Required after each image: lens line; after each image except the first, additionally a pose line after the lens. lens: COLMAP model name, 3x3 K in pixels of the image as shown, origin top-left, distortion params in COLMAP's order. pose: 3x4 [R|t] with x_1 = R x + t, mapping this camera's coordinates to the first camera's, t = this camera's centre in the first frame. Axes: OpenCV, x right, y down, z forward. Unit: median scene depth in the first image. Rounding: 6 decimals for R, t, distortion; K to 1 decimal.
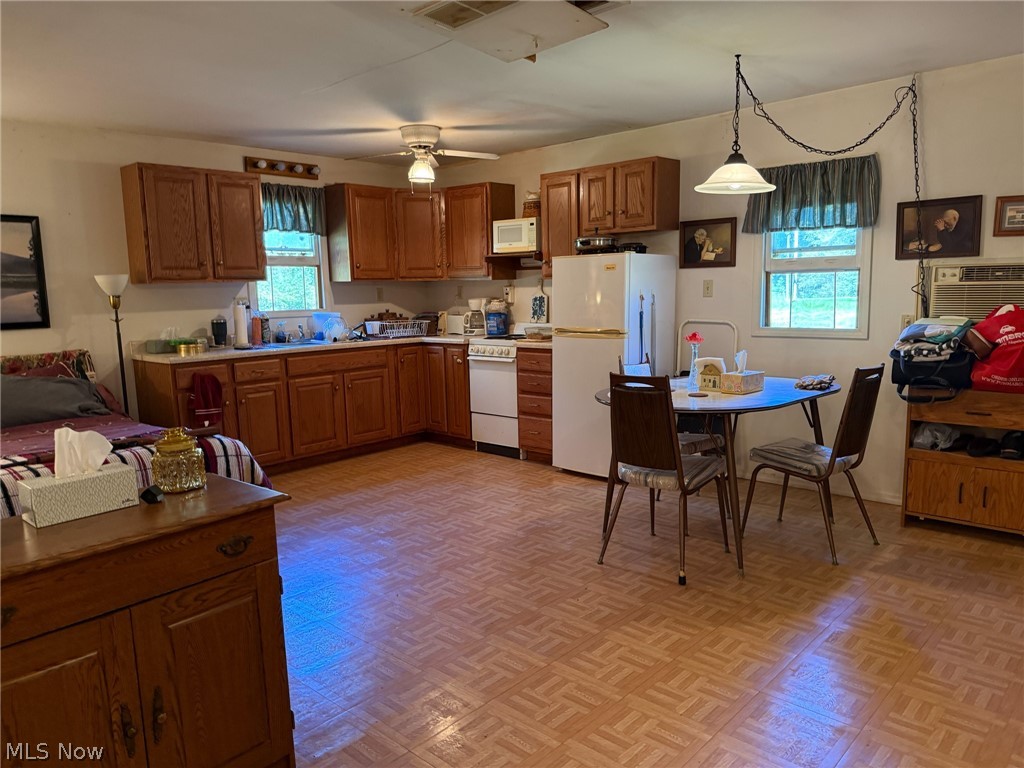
lens RADIAL K [[722.2, 0, 512.0], [0, 722.2, 384.0], [0, 0, 1]] dist [-0.000570, -0.002554]
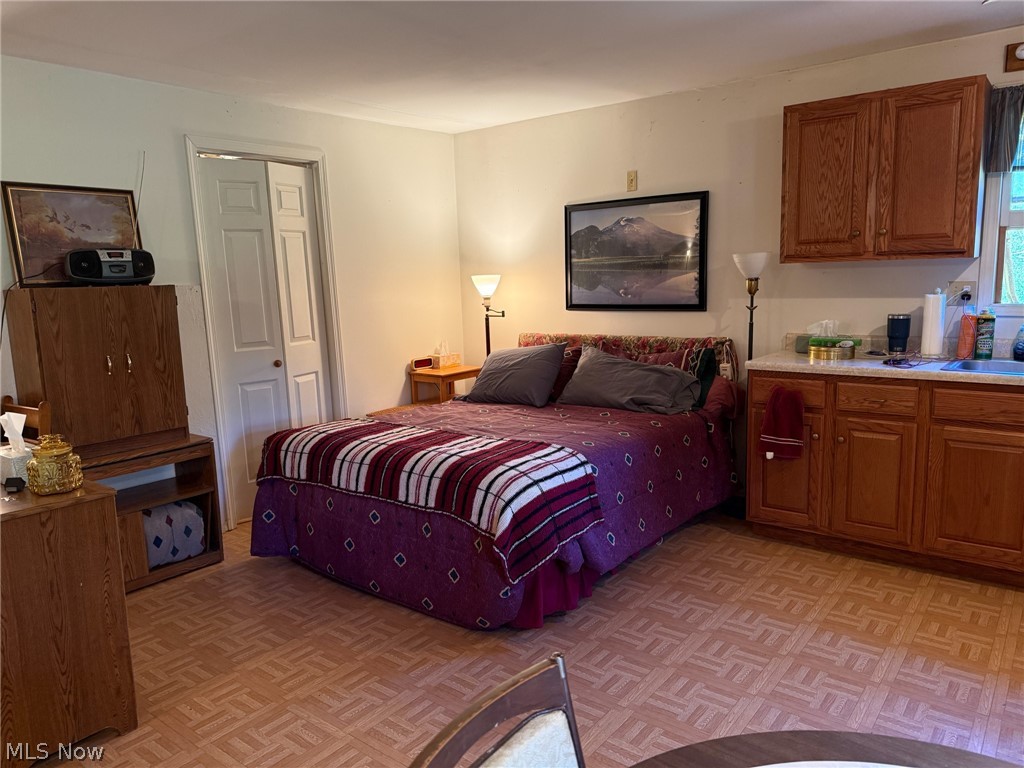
lens RADIAL K [[722.2, 0, 512.0], [0, 722.2, 384.0], [0, 0, 1]] dist [-0.000570, -0.002554]
pose [[0.093907, 0.168572, -0.981206, 0.254586], [-0.114448, 0.980855, 0.157558, -0.099203], [0.988981, 0.097501, 0.111402, 0.626415]]
